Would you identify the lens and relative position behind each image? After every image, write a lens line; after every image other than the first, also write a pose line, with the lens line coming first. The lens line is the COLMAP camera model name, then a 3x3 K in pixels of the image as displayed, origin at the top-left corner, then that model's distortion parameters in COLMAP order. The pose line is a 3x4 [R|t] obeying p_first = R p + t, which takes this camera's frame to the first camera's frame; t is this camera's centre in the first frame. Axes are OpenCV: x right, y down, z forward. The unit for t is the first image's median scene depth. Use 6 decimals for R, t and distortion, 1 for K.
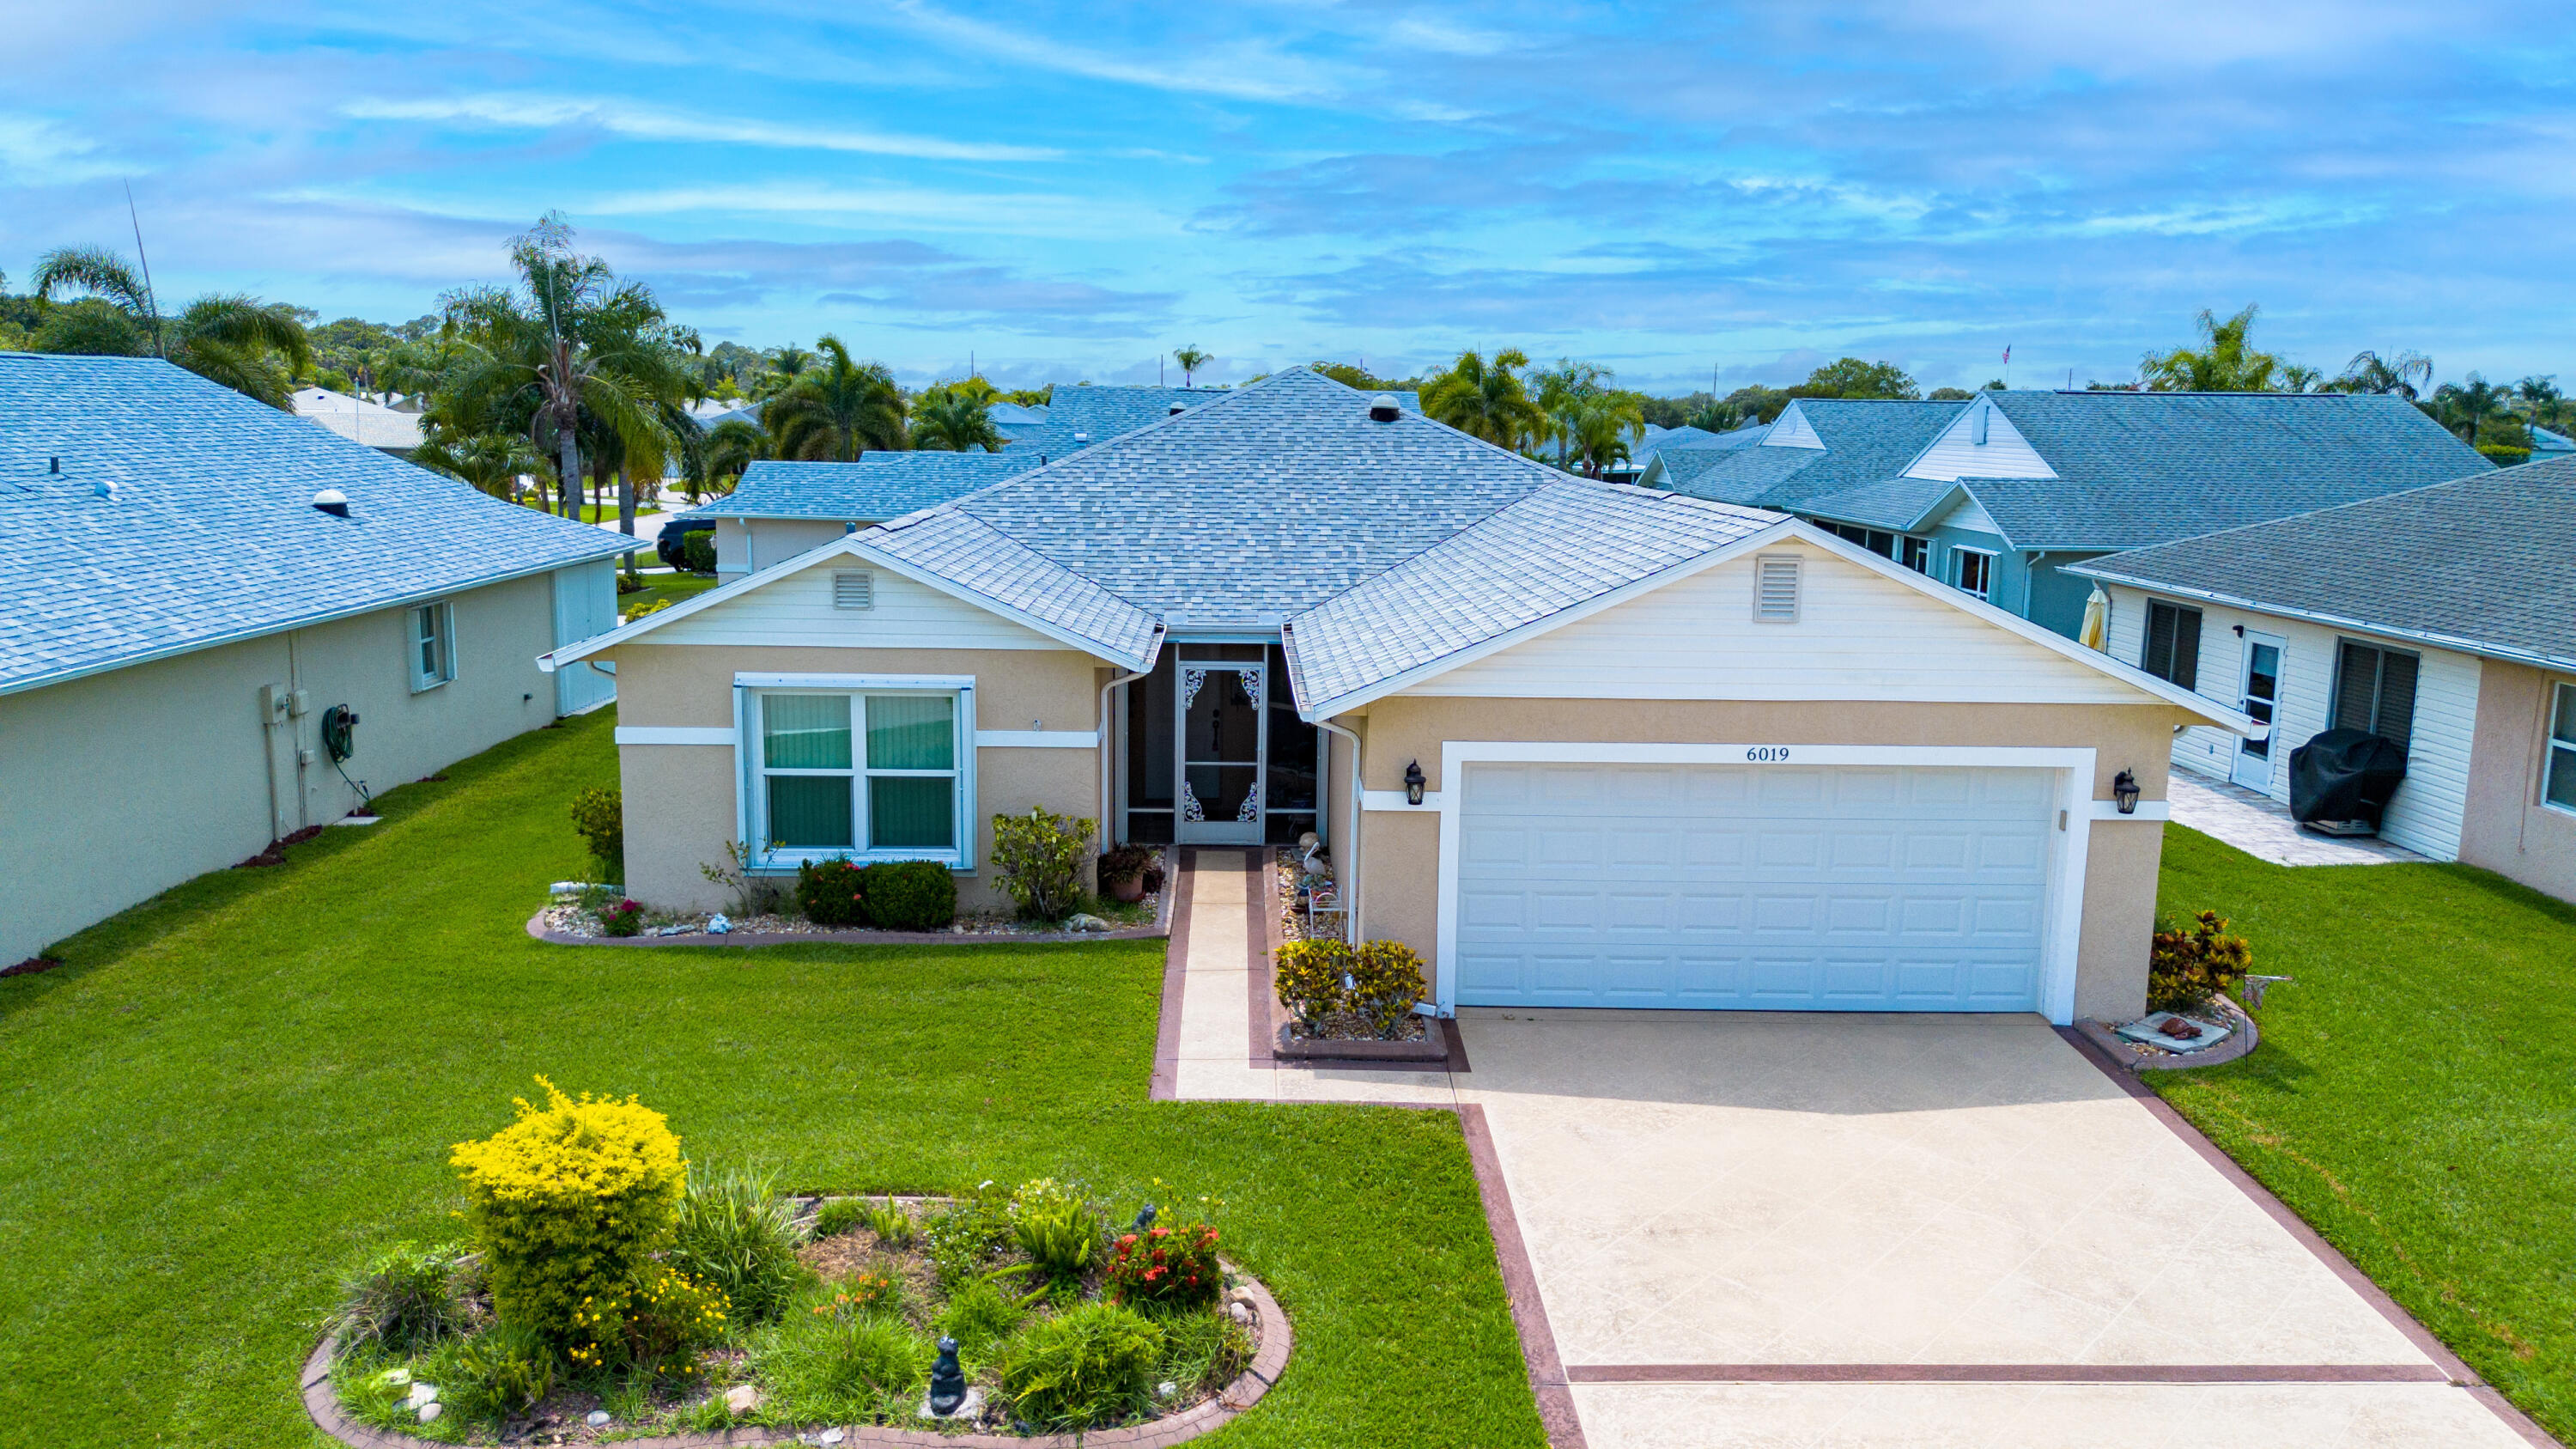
lens RADIAL K [[1838.0, 0, 1279.3], [0, 1838.0, 725.5], [0, 0, 1]] dist [0.057342, -0.050297]
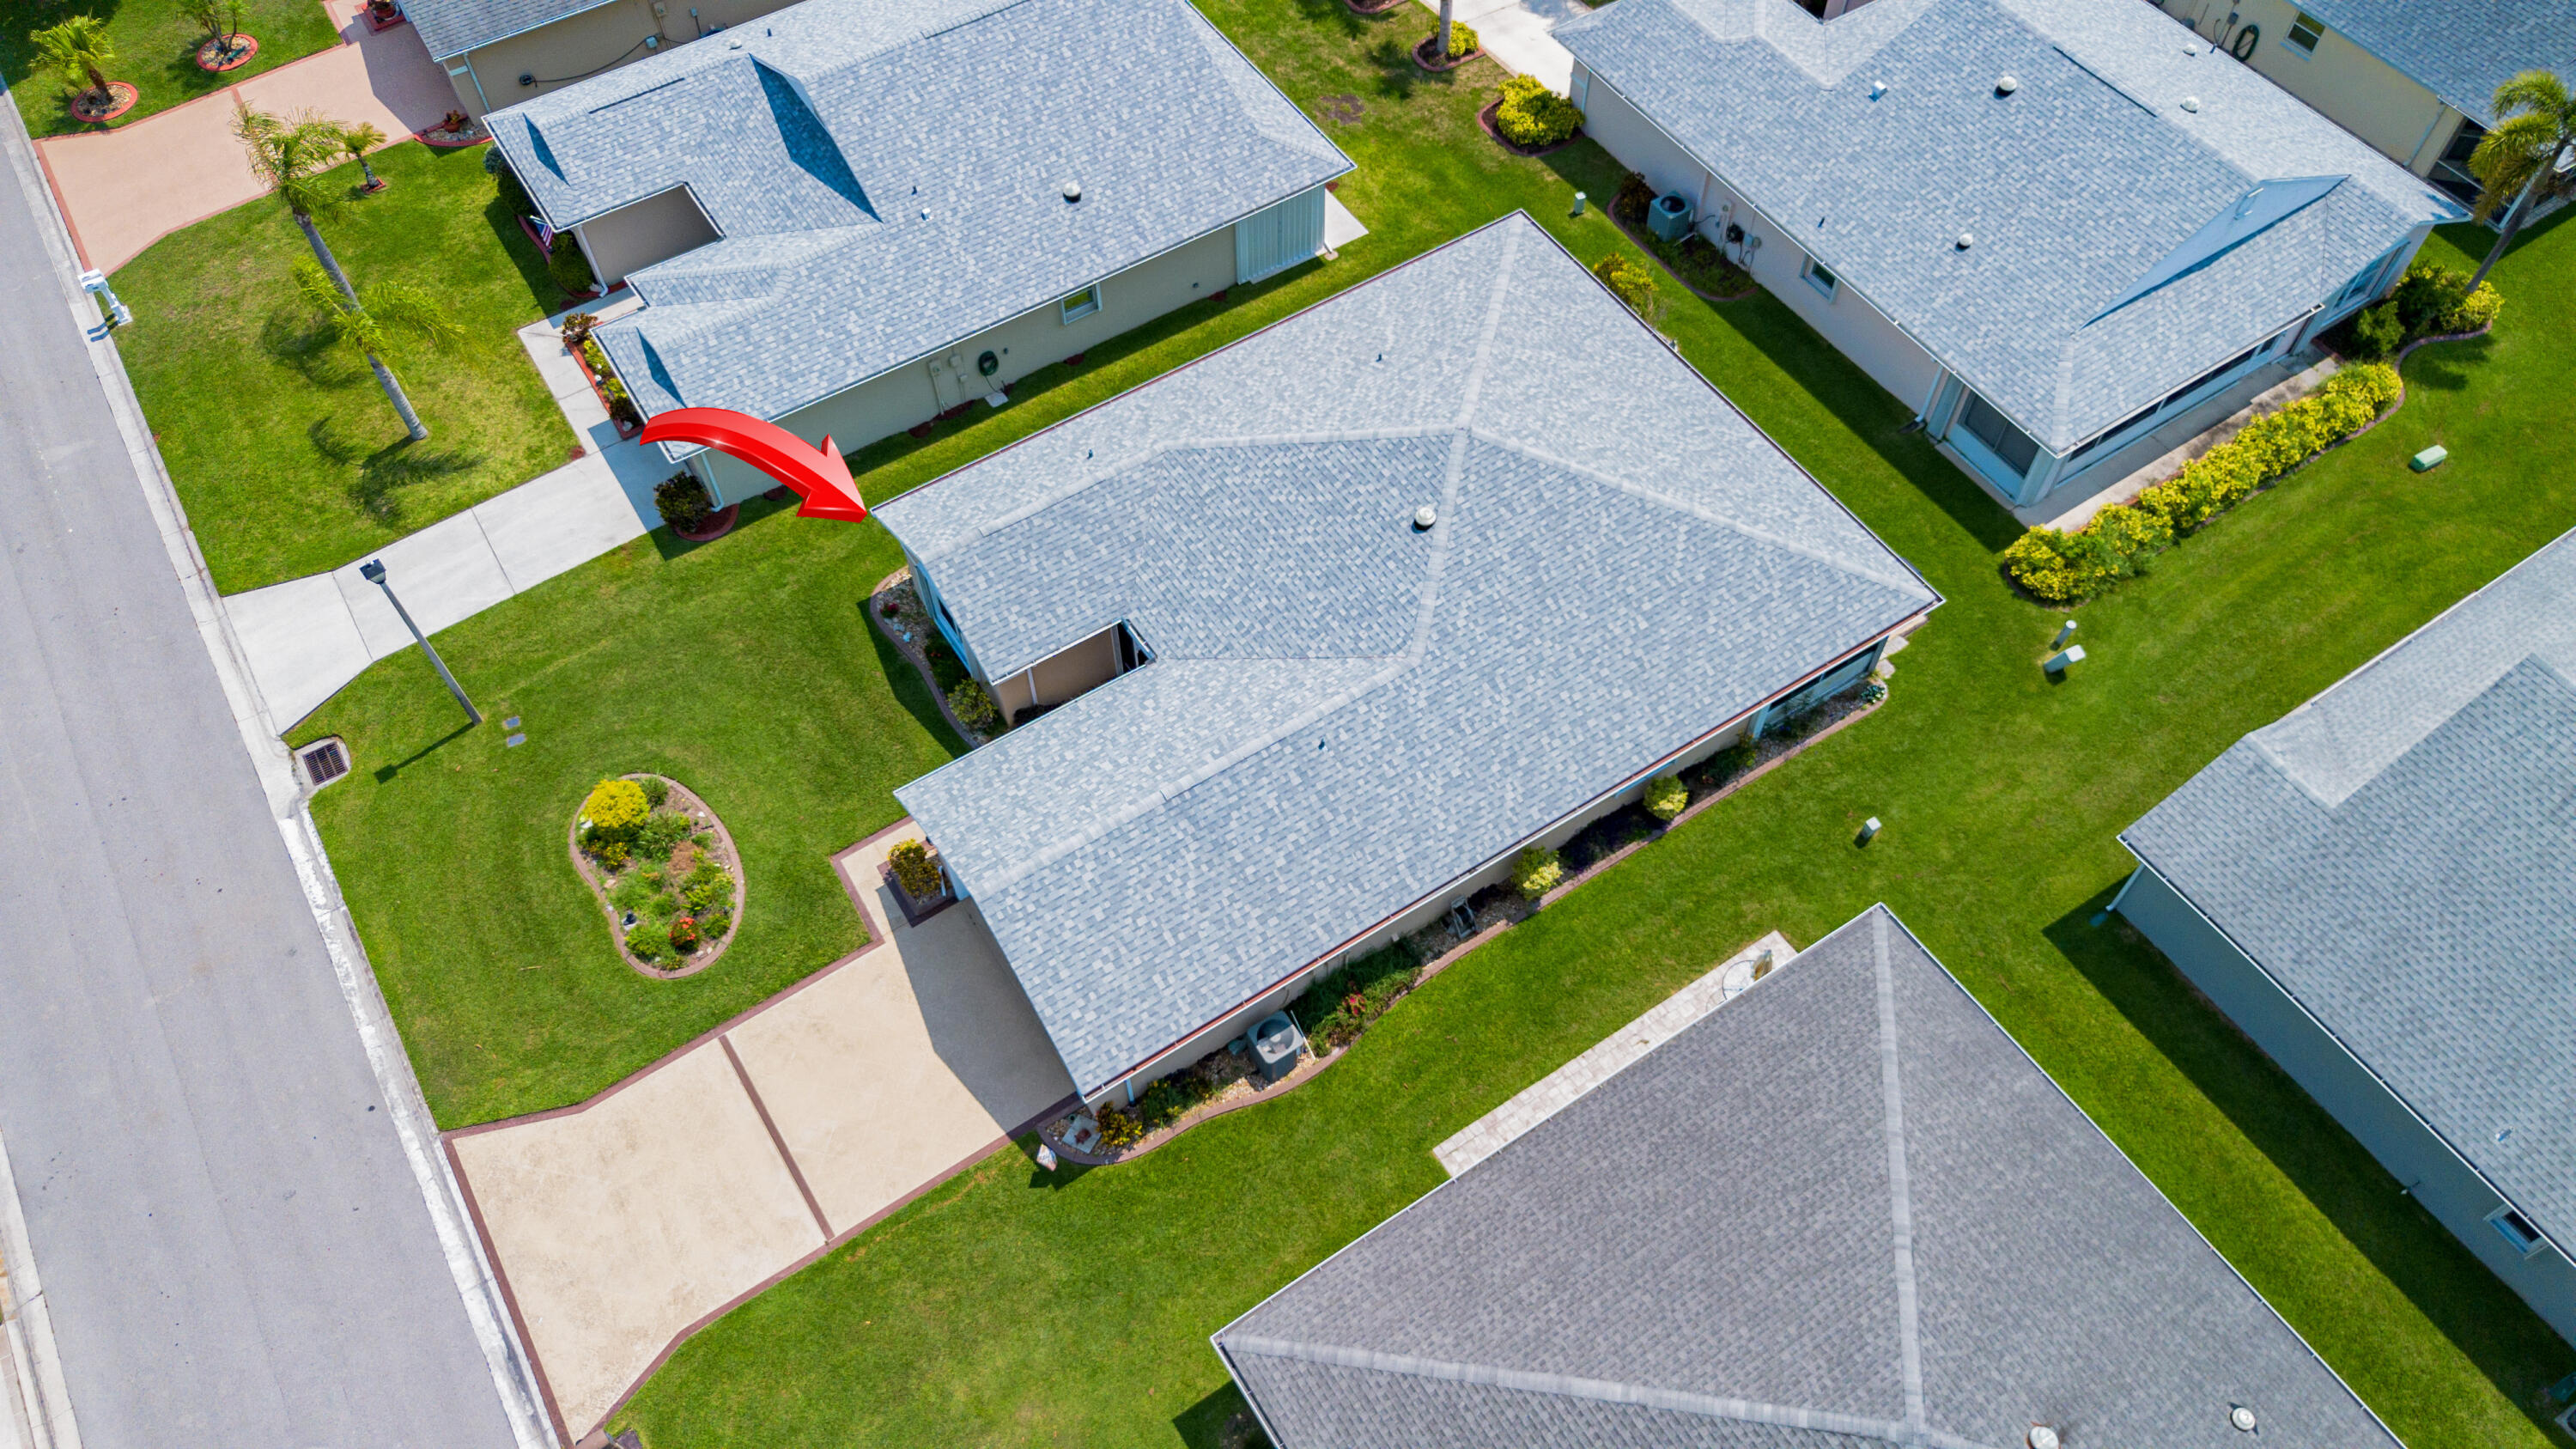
lens RADIAL K [[1847.4, 0, 1280.4], [0, 1847.4, 720.2], [0, 0, 1]] dist [0.056753, -0.052661]
pose [[0.521272, 0.688962, -0.503594, 1.239799], [-0.125445, 0.645561, 0.753336, -1.697763], [0.844120, -0.329520, 0.422940, 0.349458]]
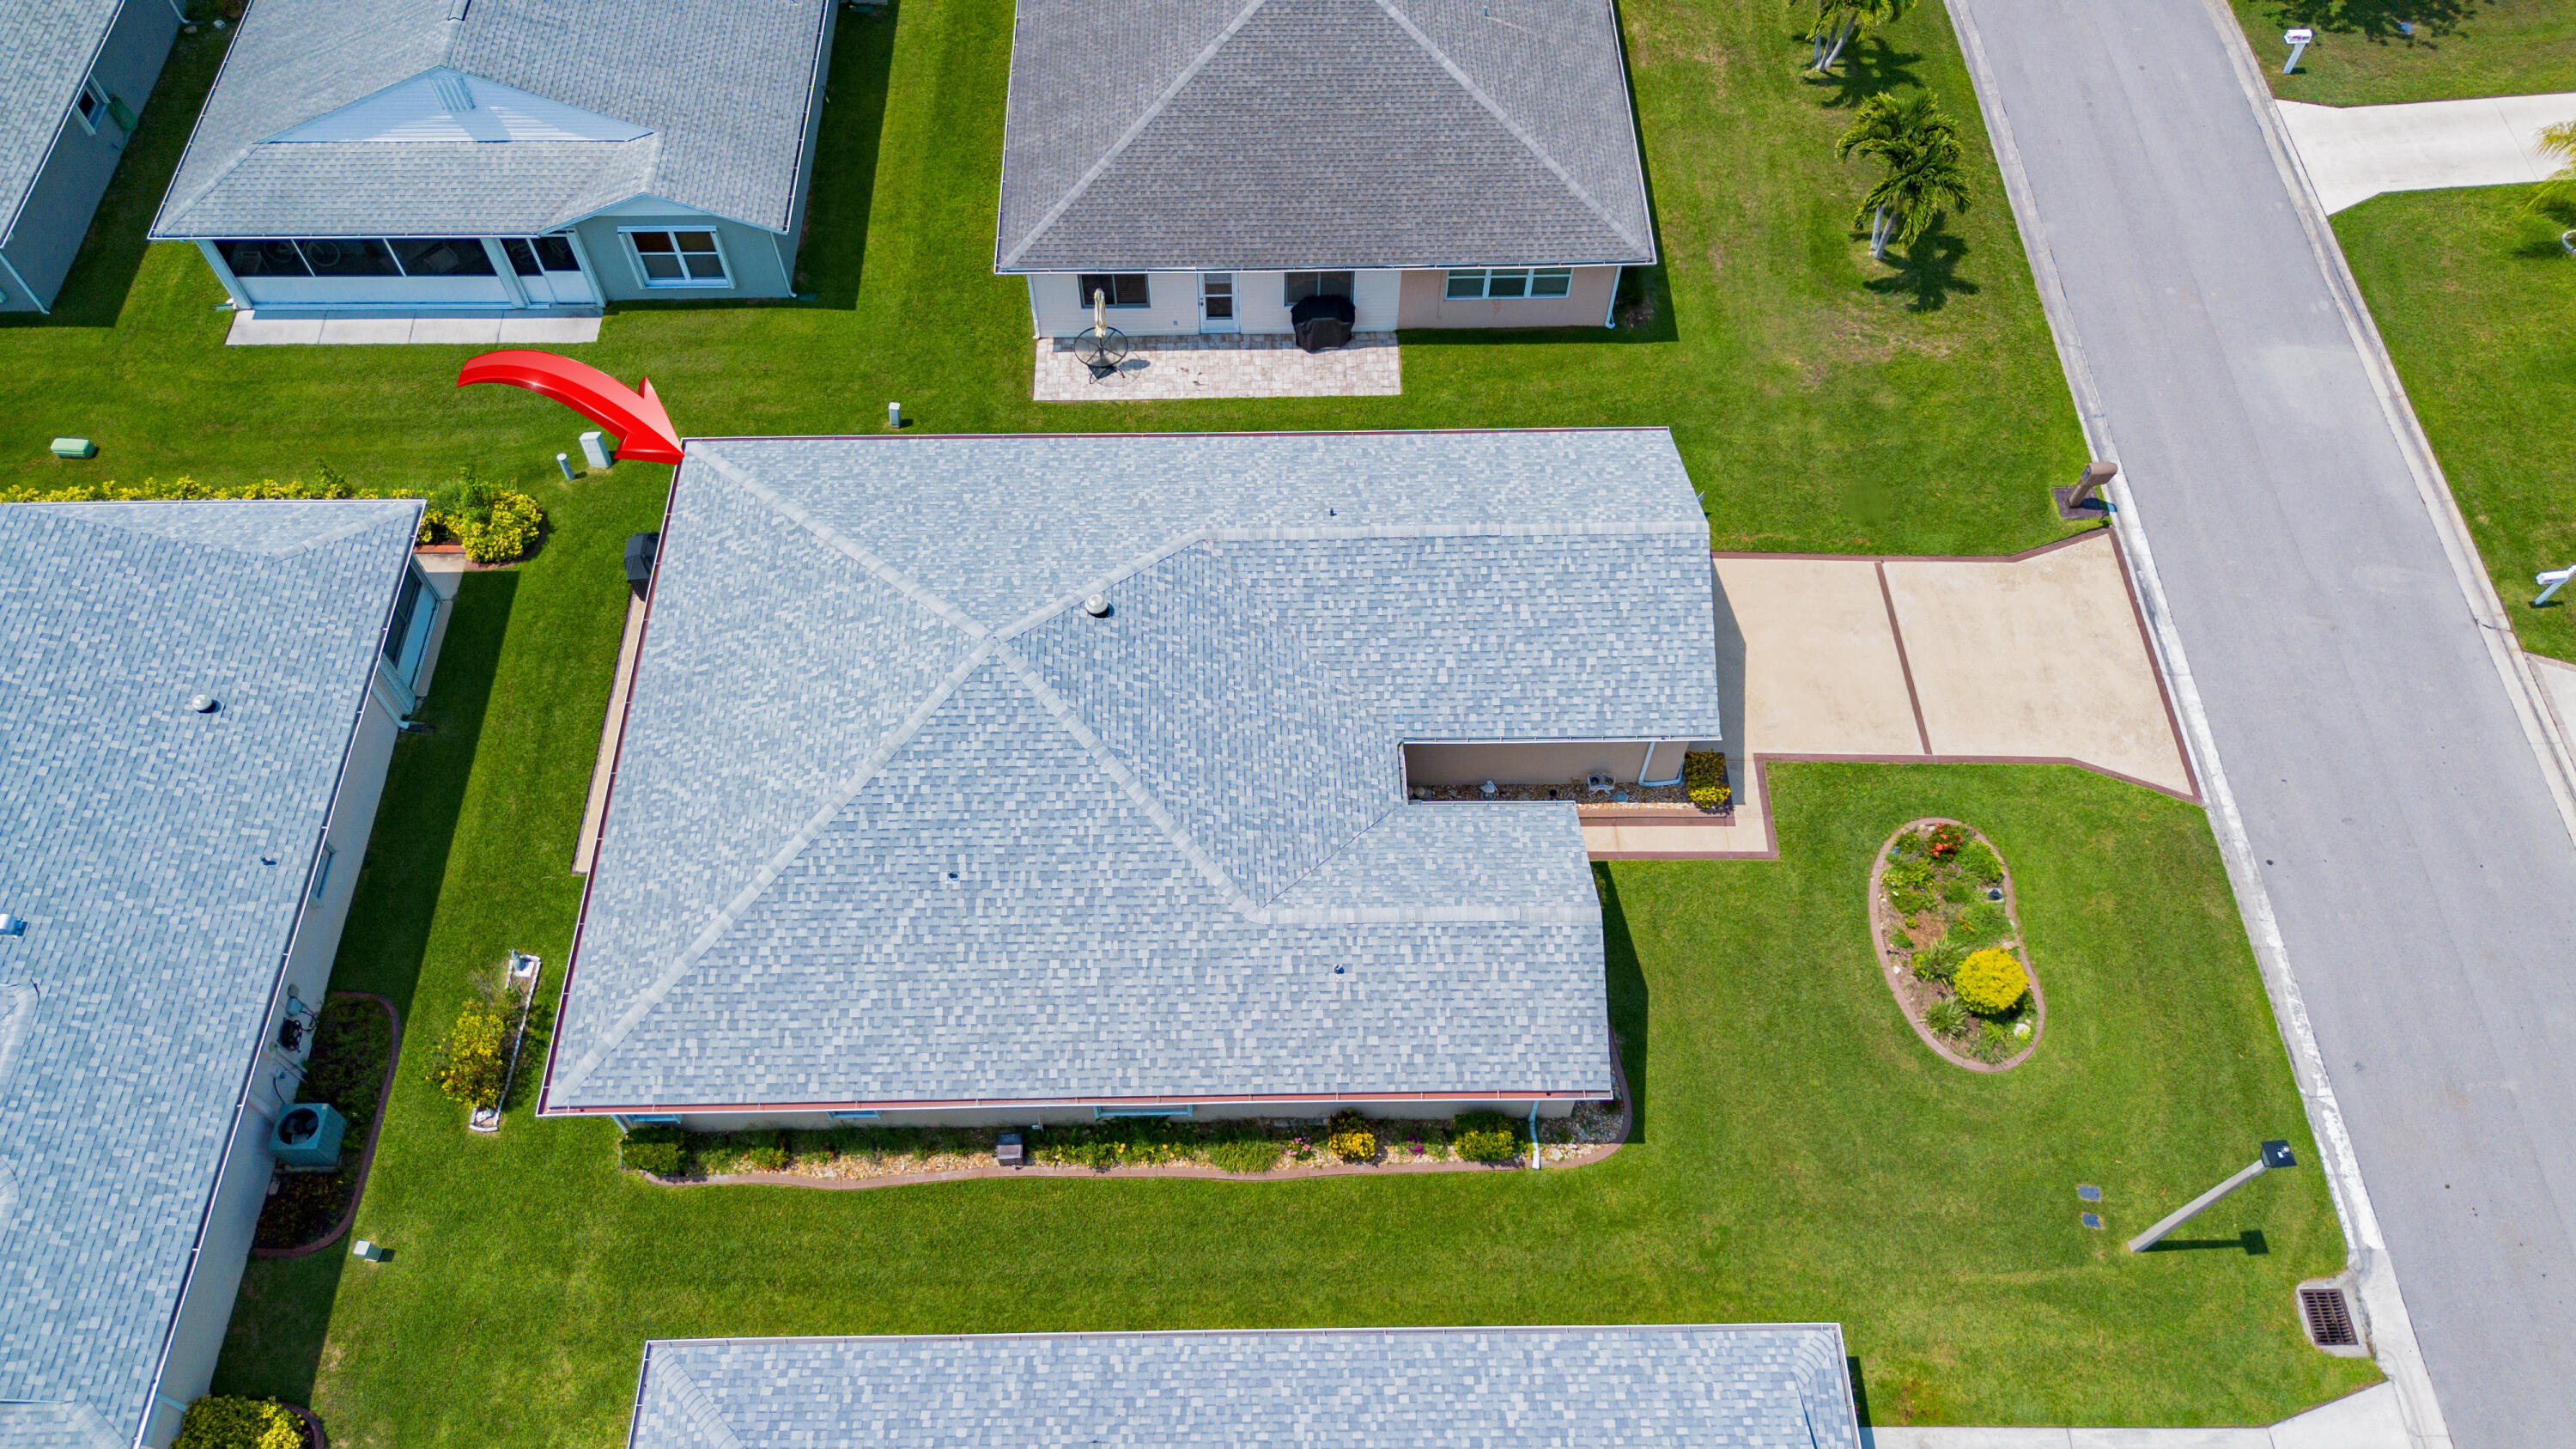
lens RADIAL K [[1828.4, 0, 1280.2], [0, 1828.4, 727.9], [0, 0, 1]] dist [0.063141, -0.059530]
pose [[0.007892, -0.852617, 0.522477, -1.018856], [0.170815, 0.515964, 0.839407, -1.755899], [-0.985272, 0.082622, 0.149712, 1.012312]]
